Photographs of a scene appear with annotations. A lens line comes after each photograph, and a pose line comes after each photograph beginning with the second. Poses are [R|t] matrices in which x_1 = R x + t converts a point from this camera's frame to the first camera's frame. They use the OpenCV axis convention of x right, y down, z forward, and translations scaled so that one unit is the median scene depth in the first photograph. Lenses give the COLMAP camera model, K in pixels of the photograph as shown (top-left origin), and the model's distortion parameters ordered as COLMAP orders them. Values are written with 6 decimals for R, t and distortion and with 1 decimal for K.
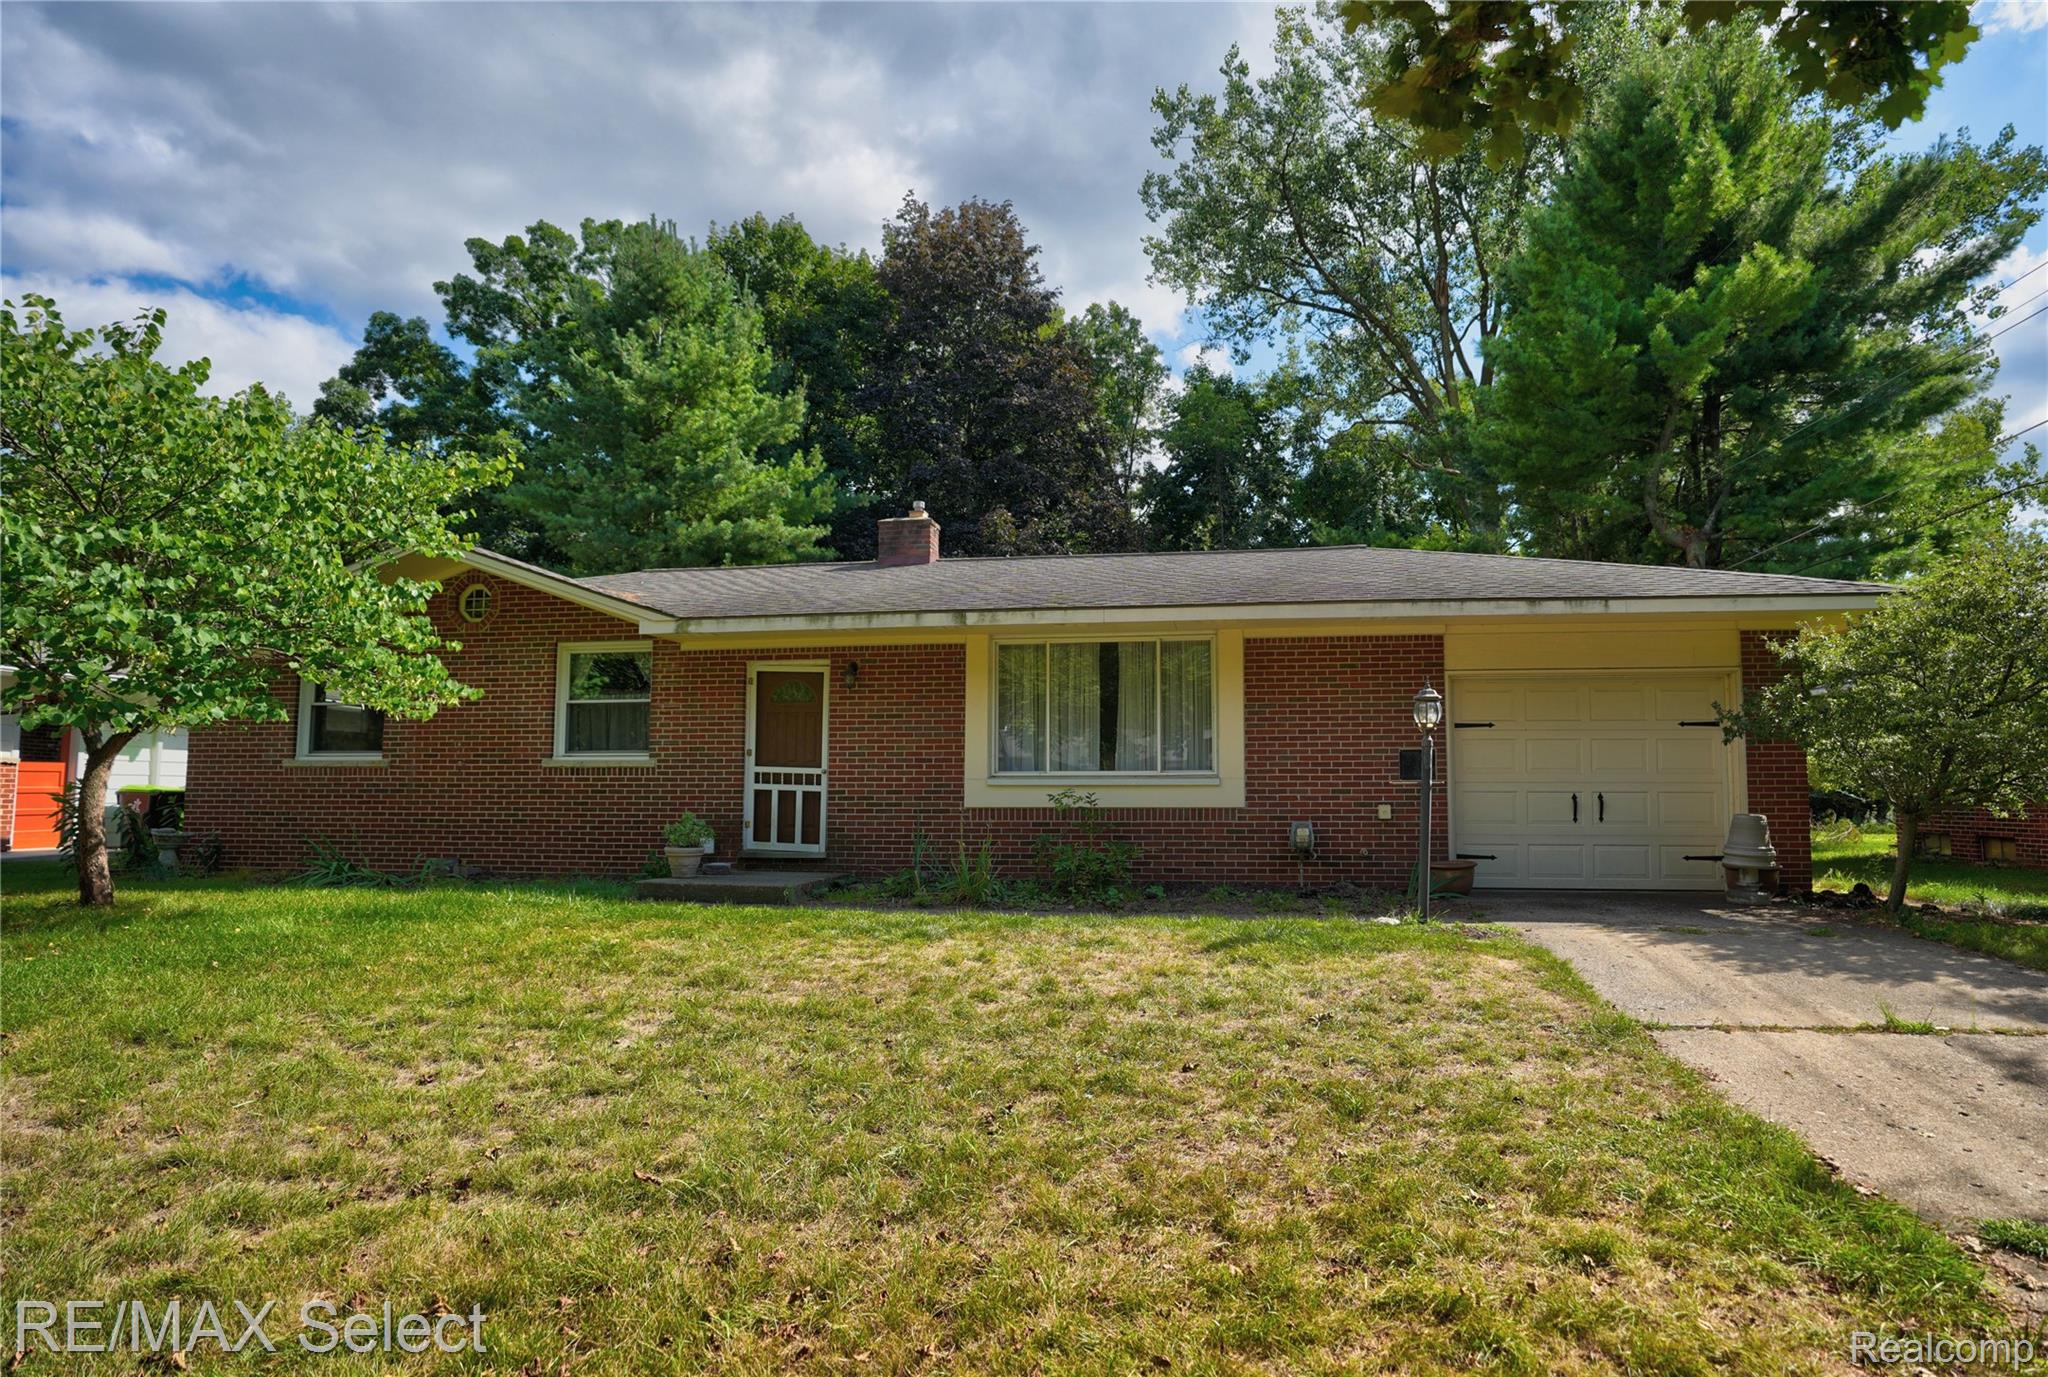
lens RADIAL K [[1098.4, 0, 1024.0], [0, 1098.4, 688.5], [0, 0, 1]] dist [-0.054712, -0.000230]
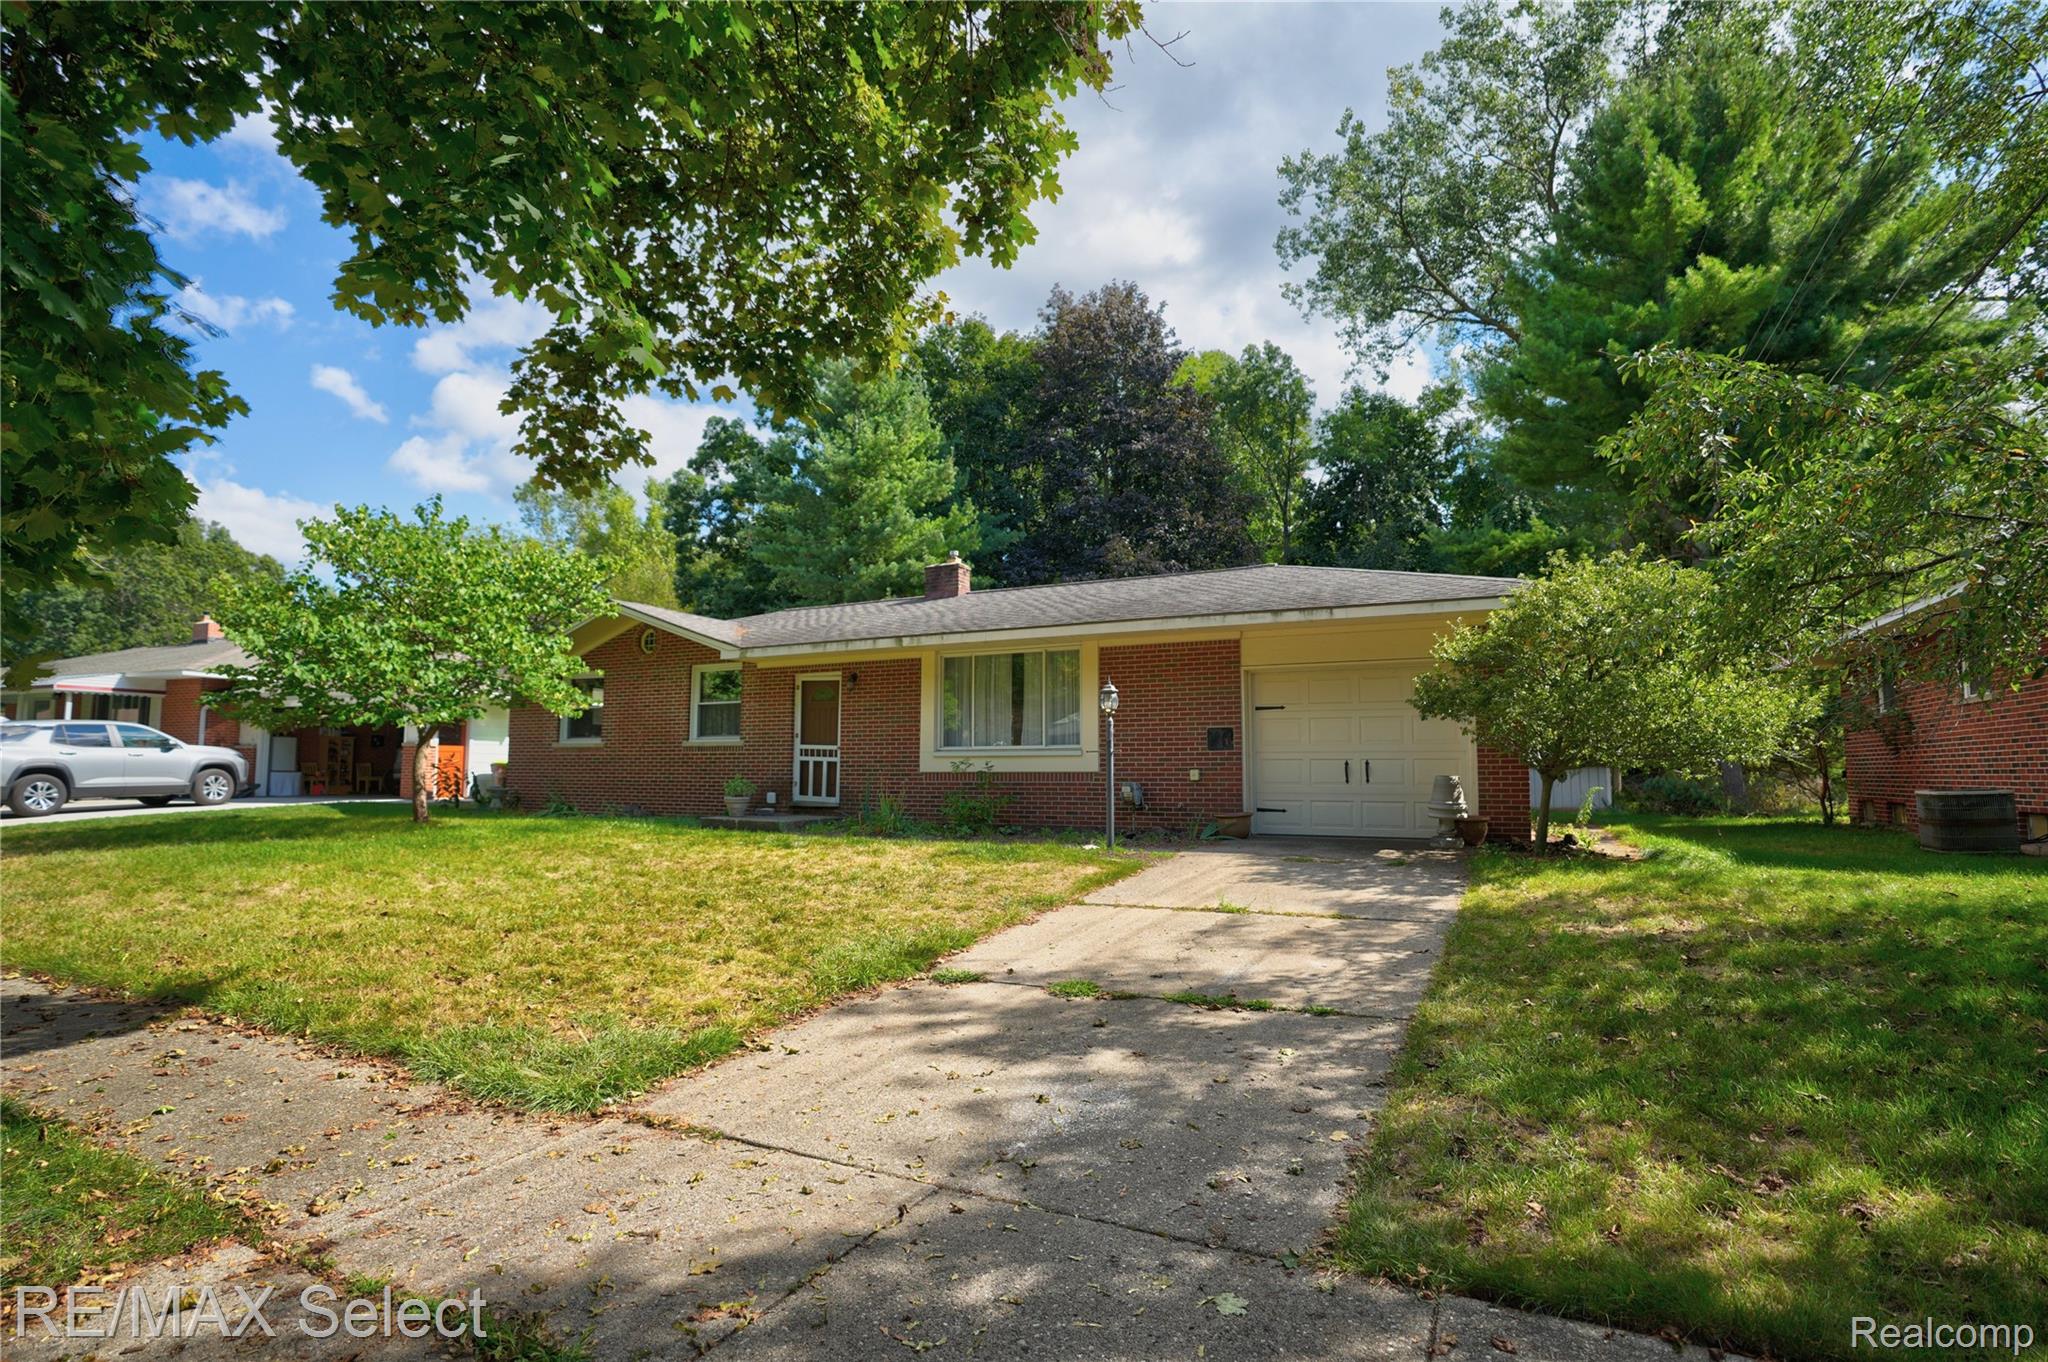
lens RADIAL K [[984.7, 0, 1024.0], [0, 984.7, 681.0], [0, 0, 1]] dist [-0.079311, 0.000773]
pose [[0.951539, -0.027752, -0.306275, 0.289878], [0.028251, 0.999597, -0.002806, -0.001984], [0.306229, -0.005983, 0.951939, -0.111084]]
